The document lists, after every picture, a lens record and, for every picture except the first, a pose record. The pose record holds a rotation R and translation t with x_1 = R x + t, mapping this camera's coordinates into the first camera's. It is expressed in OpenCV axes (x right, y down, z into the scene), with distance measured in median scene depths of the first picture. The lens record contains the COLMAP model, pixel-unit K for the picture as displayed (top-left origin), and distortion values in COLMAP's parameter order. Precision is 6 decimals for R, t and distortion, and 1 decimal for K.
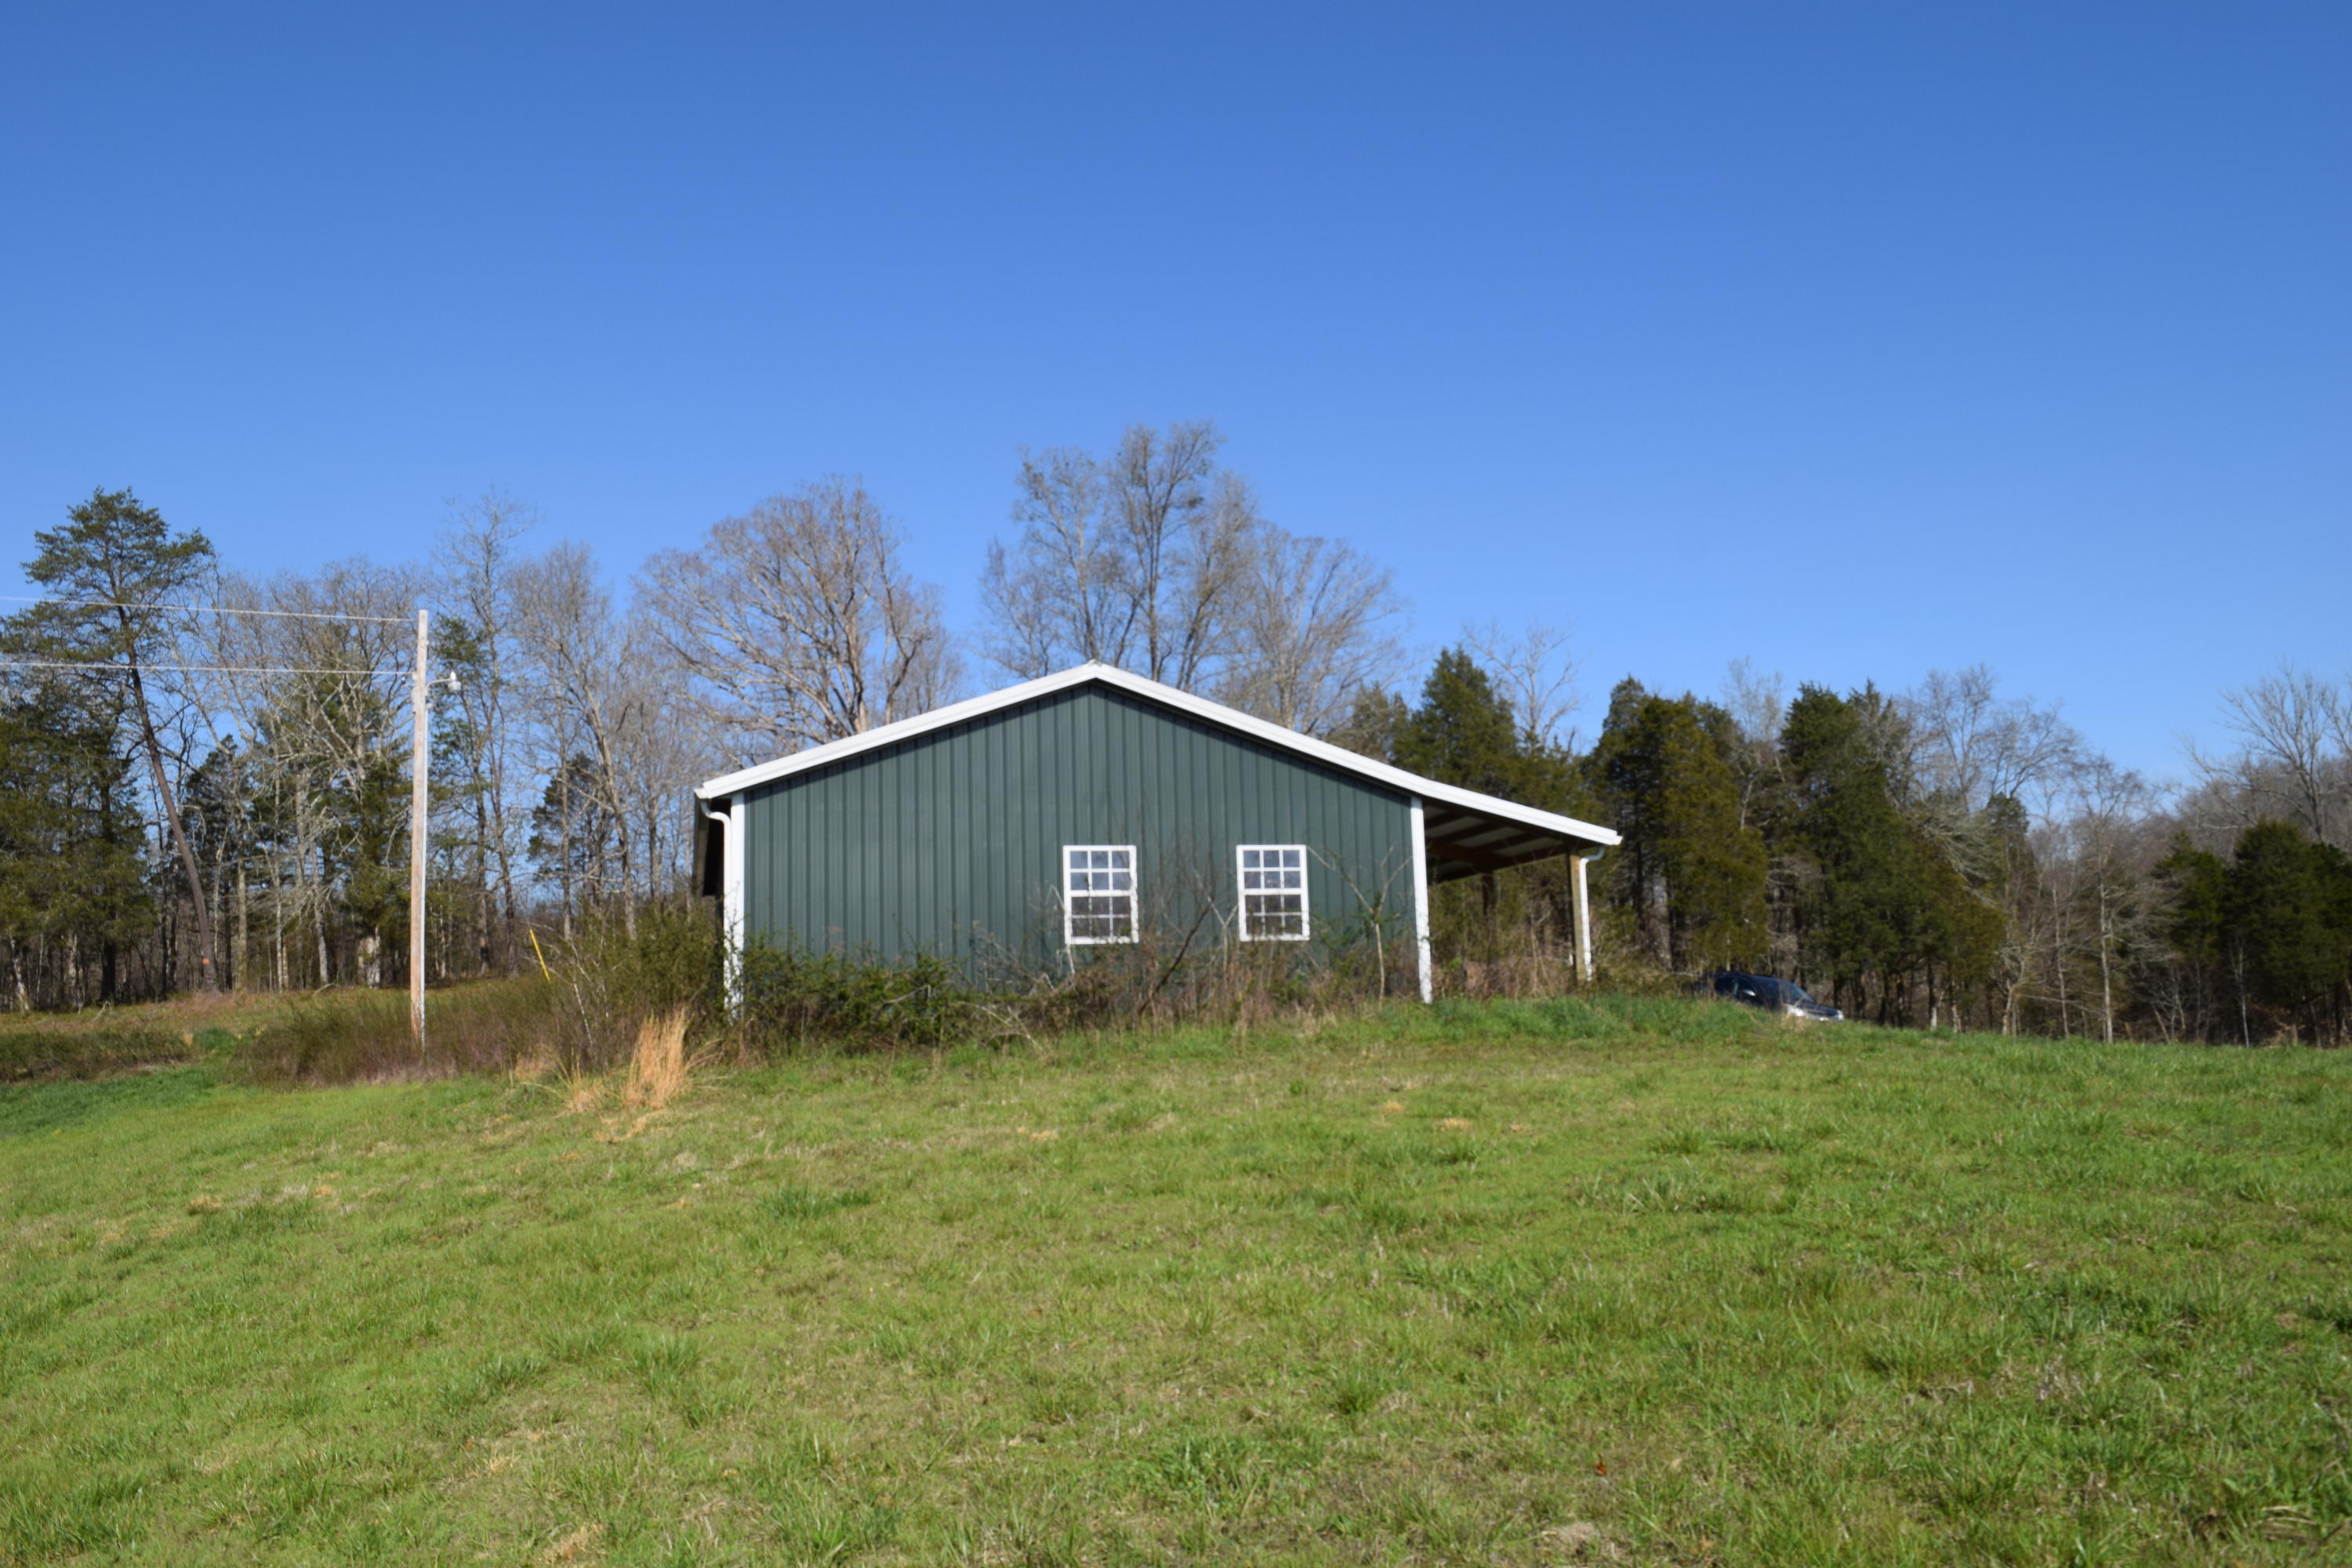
lens RADIAL K [[1844.9, 0, 1193.8], [0, 1844.9, 737.8], [0, 0, 1]] dist [-0.096912, 0.024026]
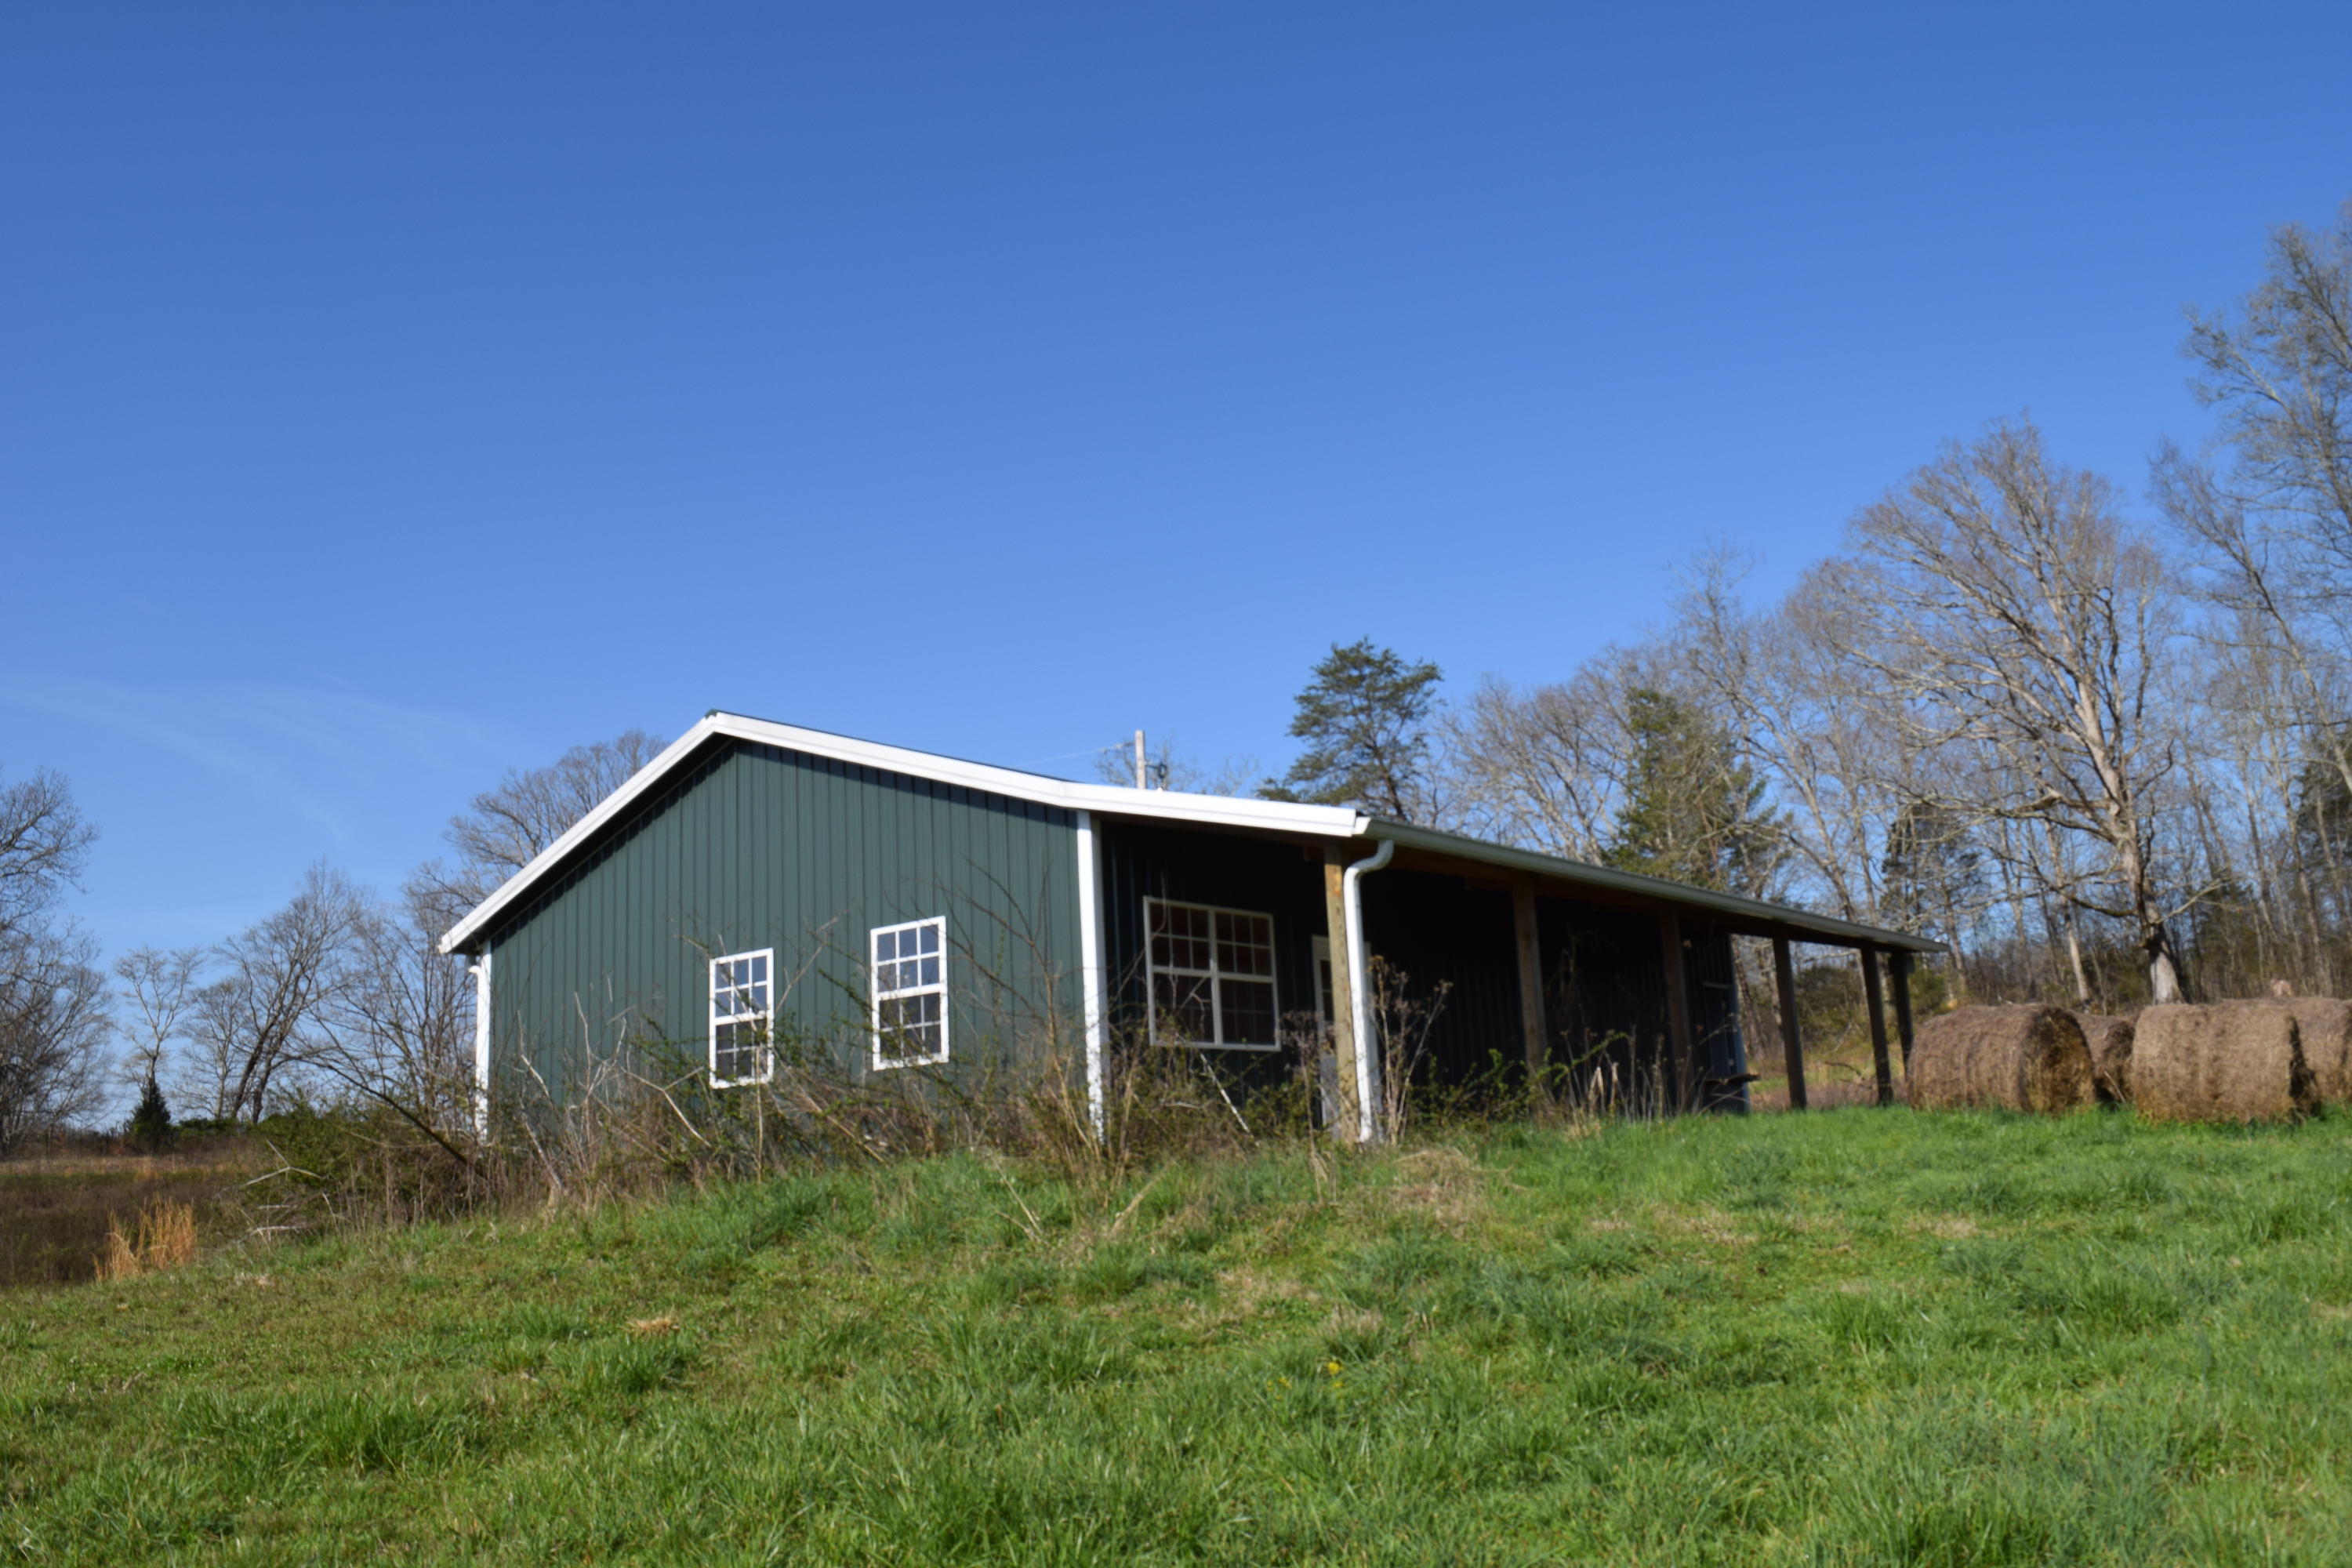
lens RADIAL K [[1844.9, 0, 1193.8], [0, 1844.9, 737.8], [0, 0, 1]] dist [-0.096912, 0.024026]
pose [[0.590499, -0.188369, -0.784747, 0.636320], [0.165516, 0.979976, -0.110685, 0.083682], [0.789883, -0.064528, 0.609853, 0.682755]]
